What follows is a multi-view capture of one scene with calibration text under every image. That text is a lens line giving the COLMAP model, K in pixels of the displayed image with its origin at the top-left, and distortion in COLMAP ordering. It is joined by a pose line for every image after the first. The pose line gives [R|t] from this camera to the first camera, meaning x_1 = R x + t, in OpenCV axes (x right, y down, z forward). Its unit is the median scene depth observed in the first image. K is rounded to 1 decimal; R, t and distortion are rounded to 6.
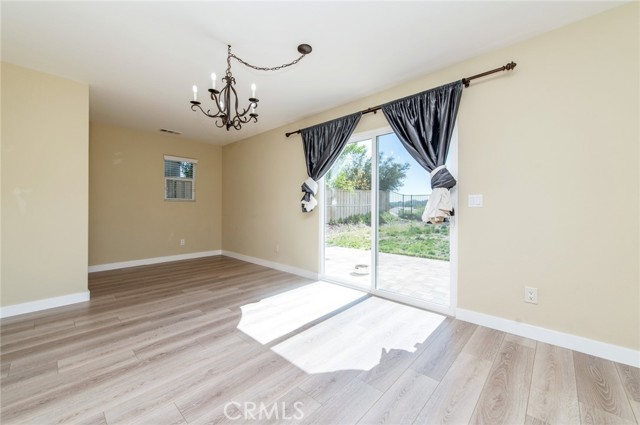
lens RADIAL K [[250.3, 0, 321.8], [0, 250.3, 209.3], [0, 0, 1]] dist [0.012305, -0.002244]
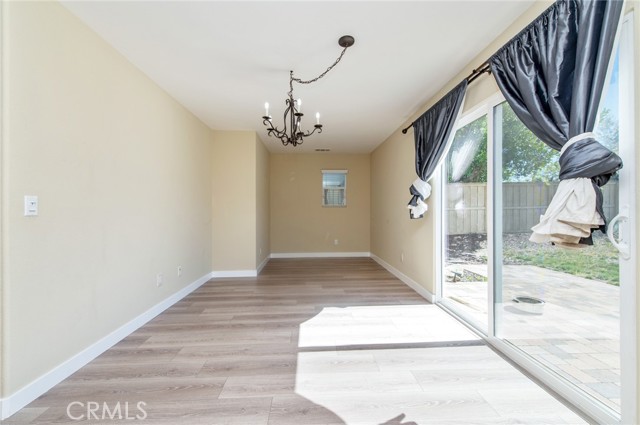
lens RADIAL K [[250.3, 0, 321.0], [0, 250.3, 212.6], [0, 0, 1]] dist [0.012305, -0.002244]
pose [[0.717581, -0.001283, -0.696474, 0.434803], [0.003119, 0.999994, 0.001371, -0.016493], [0.696468, -0.003156, 0.717581, 0.245881]]
